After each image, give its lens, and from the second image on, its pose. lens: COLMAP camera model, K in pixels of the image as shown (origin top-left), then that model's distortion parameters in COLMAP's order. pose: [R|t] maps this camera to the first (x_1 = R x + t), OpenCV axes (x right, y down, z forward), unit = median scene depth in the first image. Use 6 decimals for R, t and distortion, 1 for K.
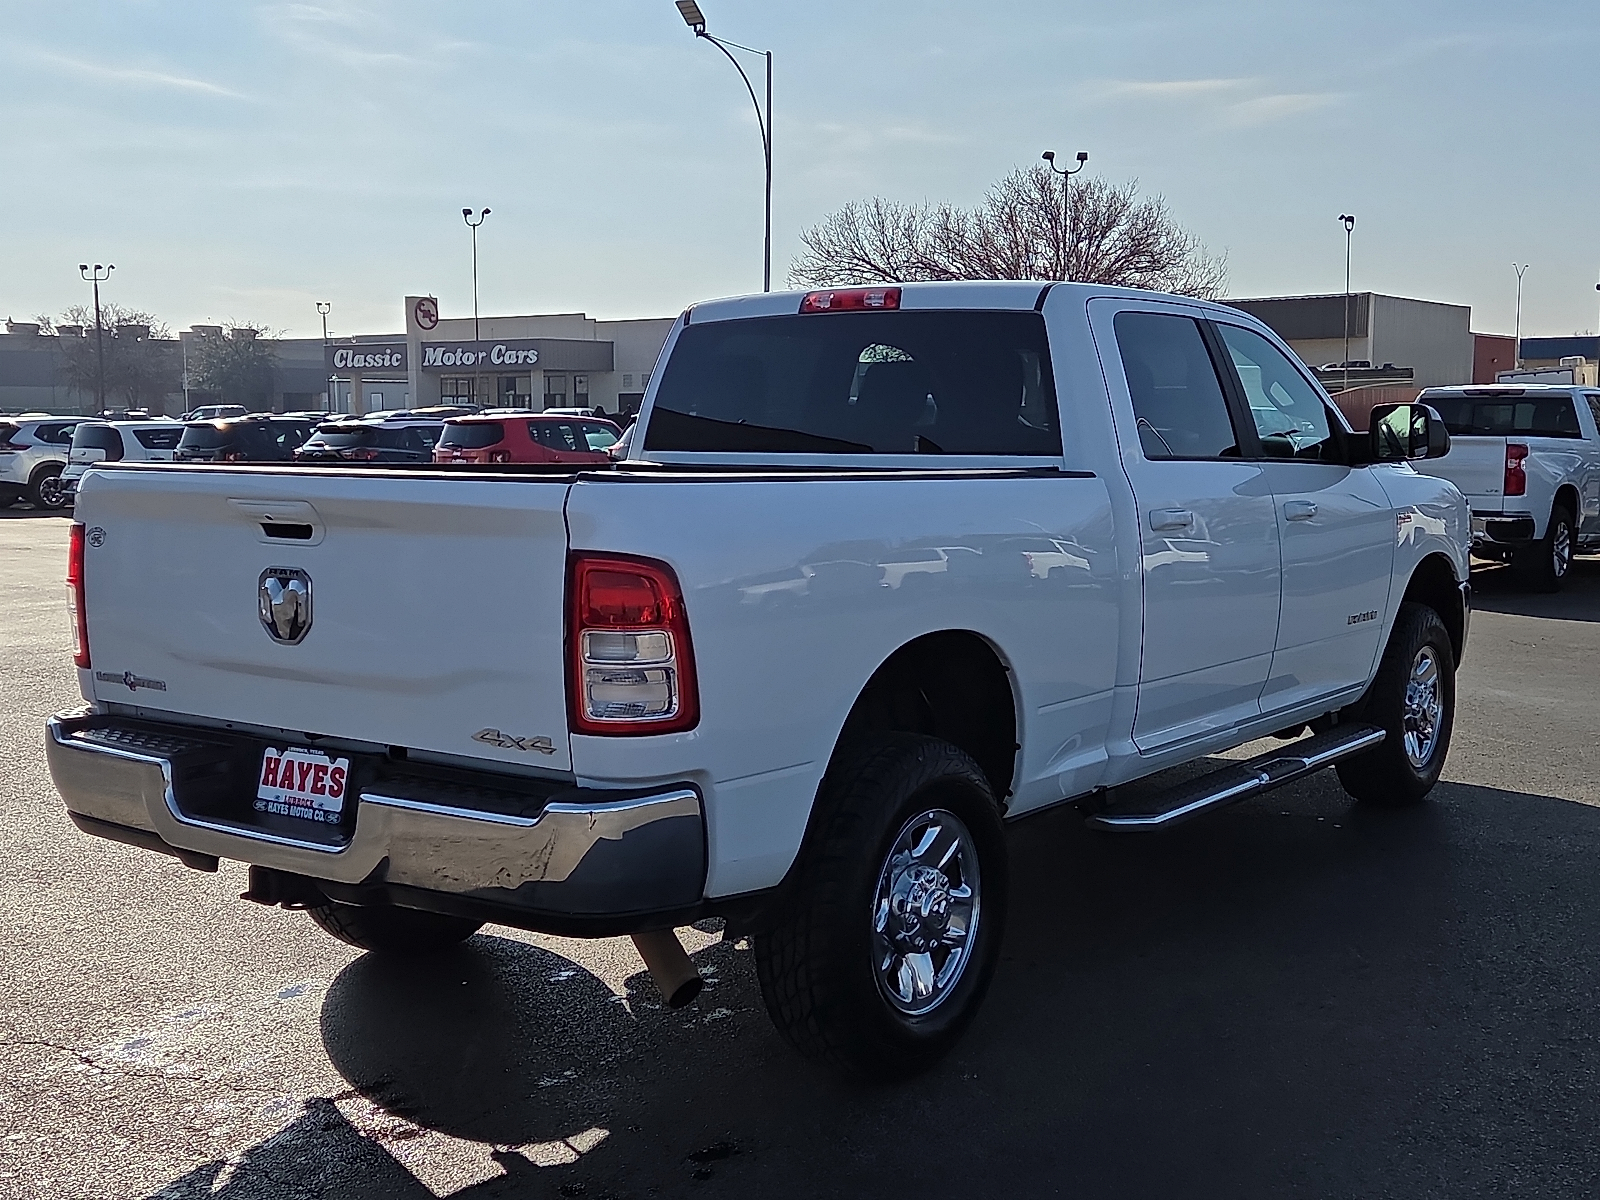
lens RADIAL K [[1806.9, 0, 807.2], [0, 1806.9, 603.5], [0, 0, 1]] dist [0.056329, 0.000000]
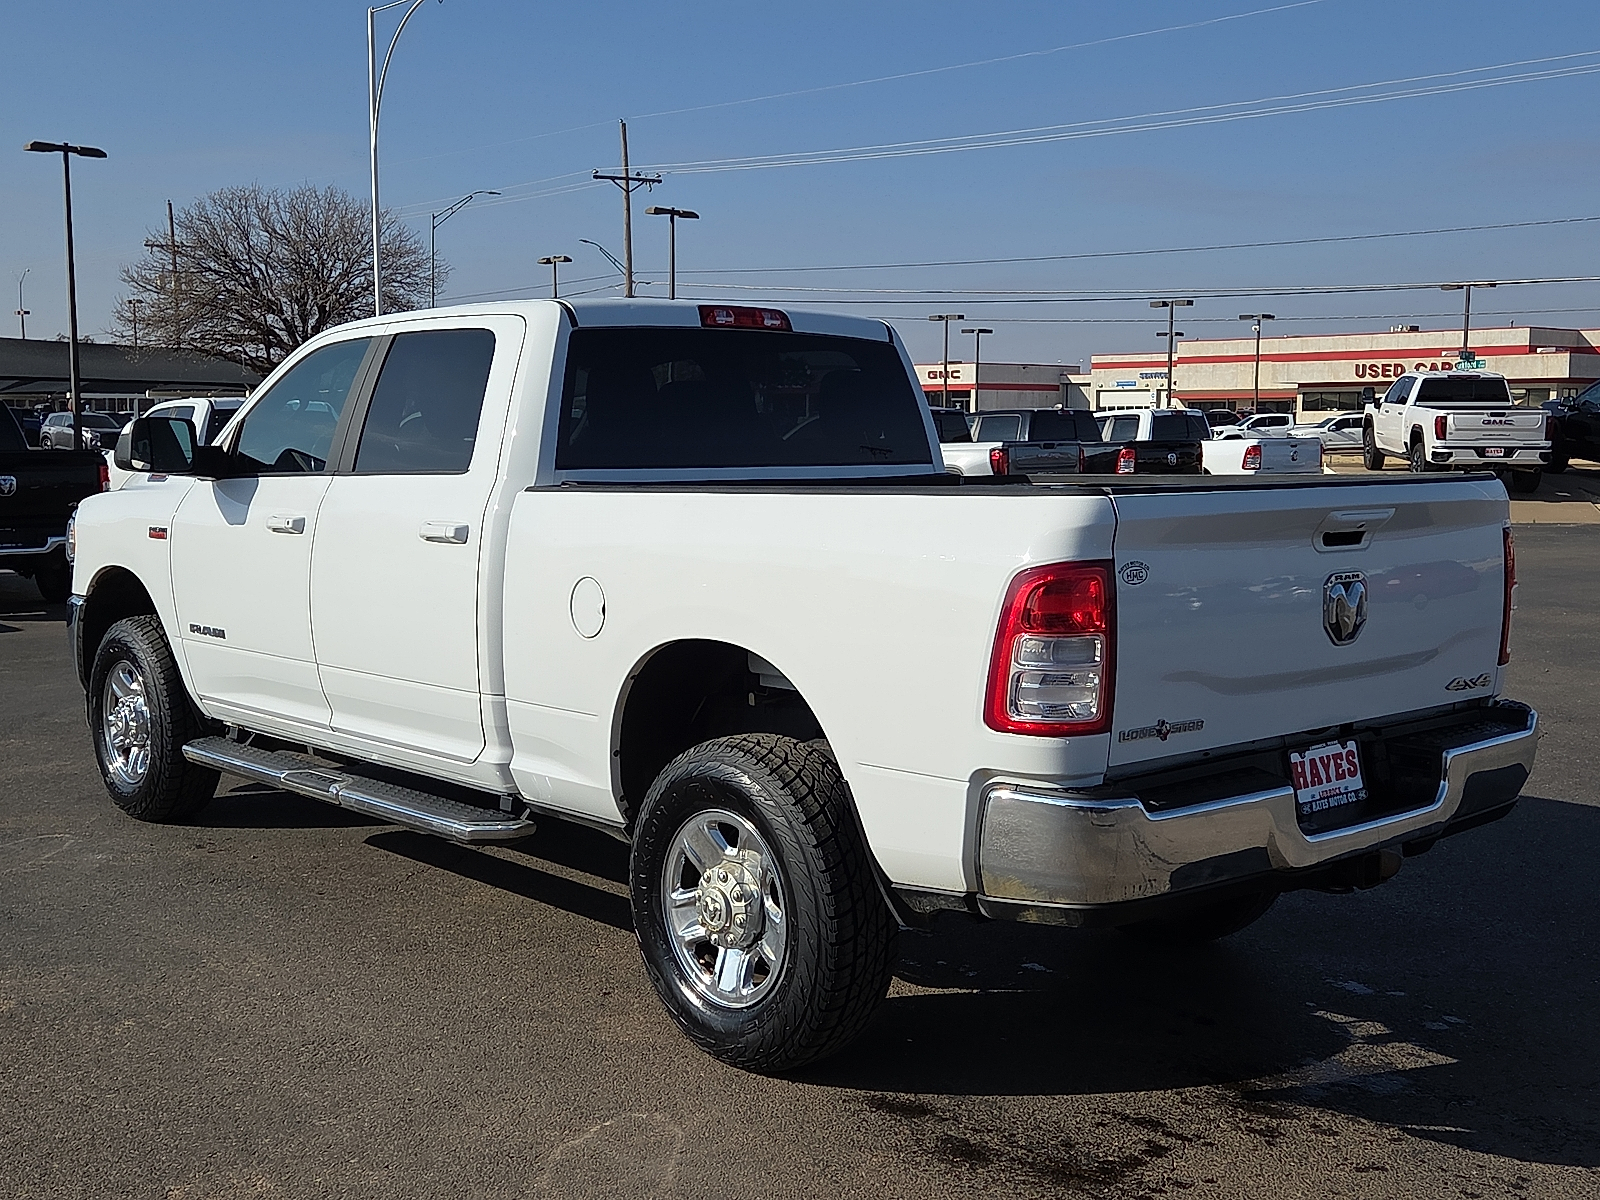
lens RADIAL K [[1806.9, 0, 806.3], [0, 1806.9, 606.3], [0, 0, 1]] dist [0.056329, 0.000000]
pose [[0.181463, -0.083756, 0.979825, -1.276957], [0.095312, 0.993174, 0.067245, -0.093812], [-0.978768, 0.081186, 0.188207, 1.015920]]
